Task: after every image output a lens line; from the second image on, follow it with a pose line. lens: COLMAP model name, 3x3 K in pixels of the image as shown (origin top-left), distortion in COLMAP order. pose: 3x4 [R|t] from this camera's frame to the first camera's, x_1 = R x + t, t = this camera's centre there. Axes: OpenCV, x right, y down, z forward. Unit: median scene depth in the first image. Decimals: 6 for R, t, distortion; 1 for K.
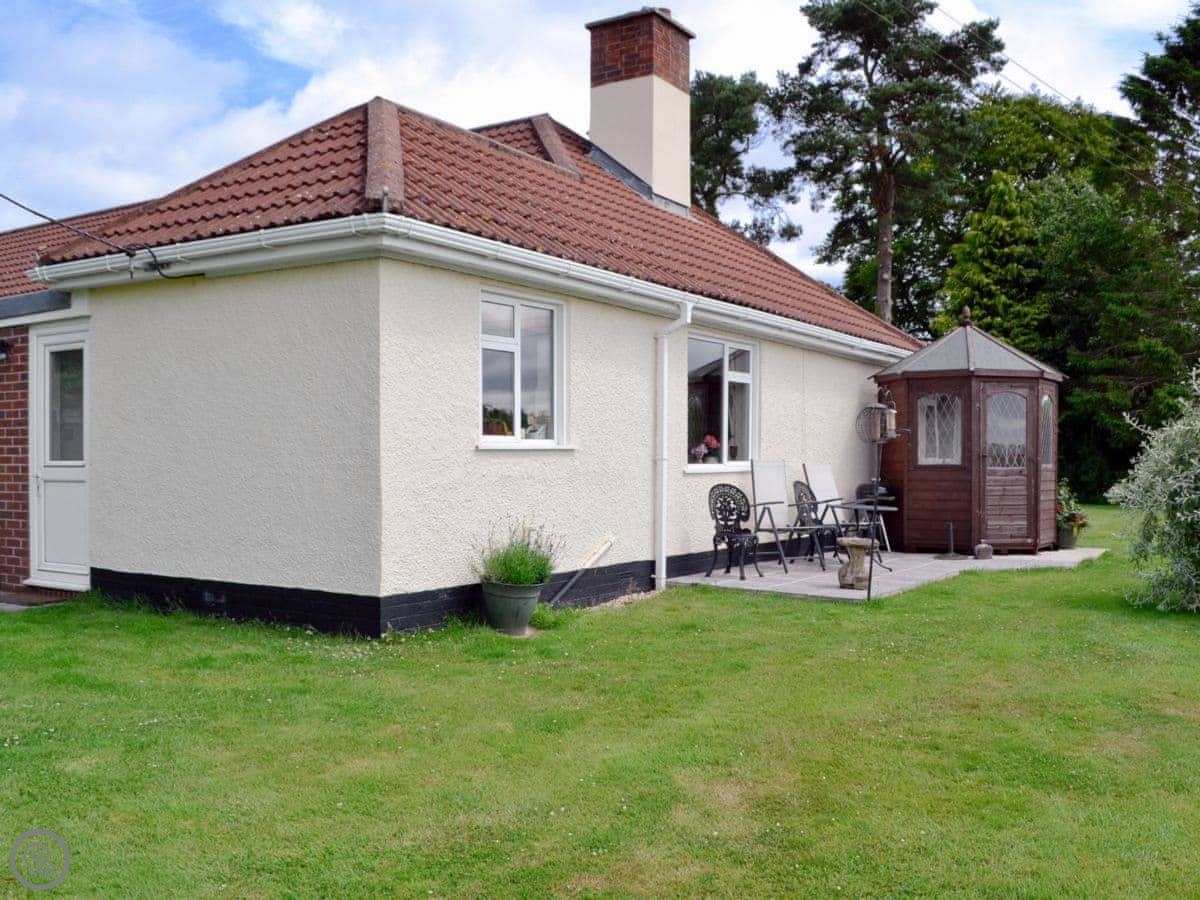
lens RADIAL K [[1118.7, 0, 600.0], [0, 1118.7, 450.0], [0, 0, 1]] dist [-0.005924, 0.000797]
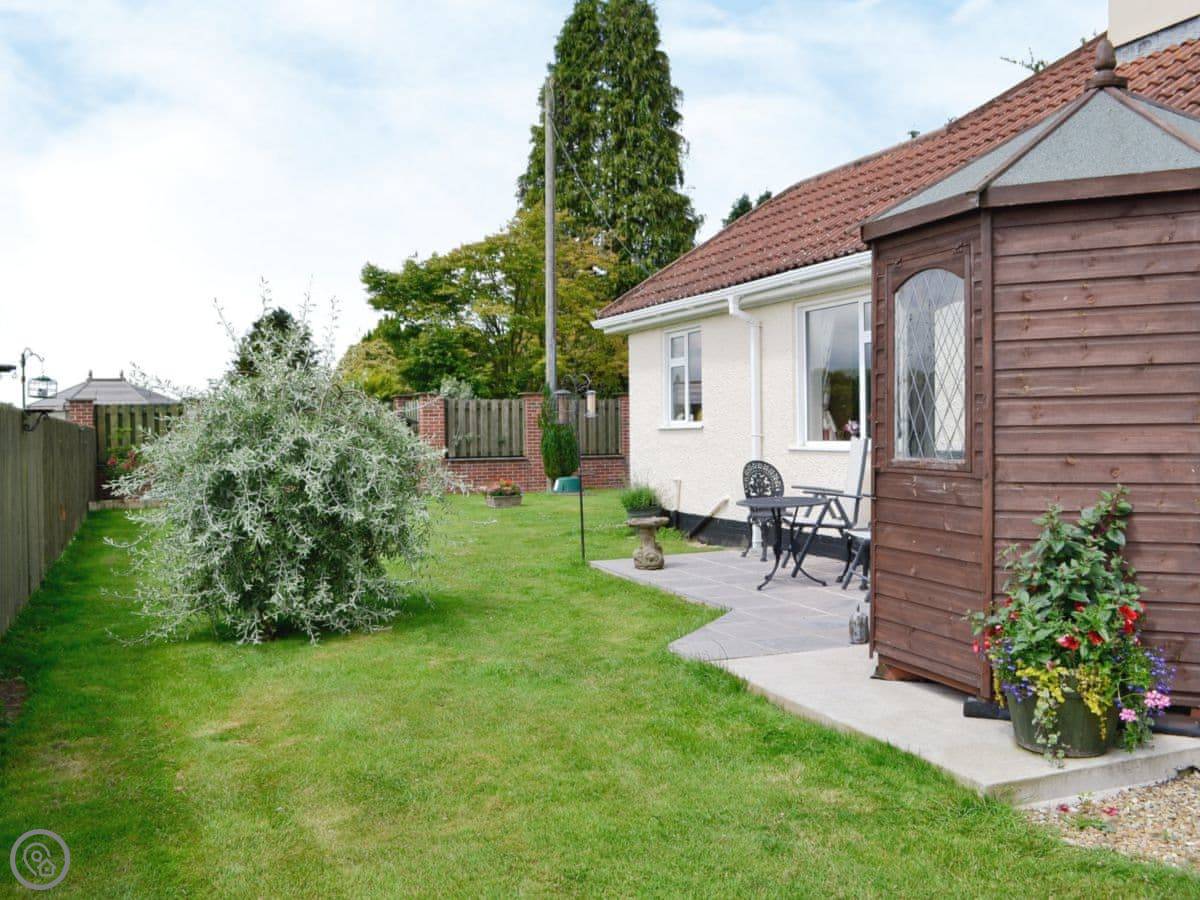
lens RADIAL K [[1118.7, 0, 600.0], [0, 1118.7, 450.0], [0, 0, 1]] dist [-0.005924, 0.000797]
pose [[-0.595654, 0.023417, -0.802900, 1.071094], [0.018470, 0.999710, 0.015455, 0.003331], [0.803029, -0.005624, -0.595914, 1.575171]]
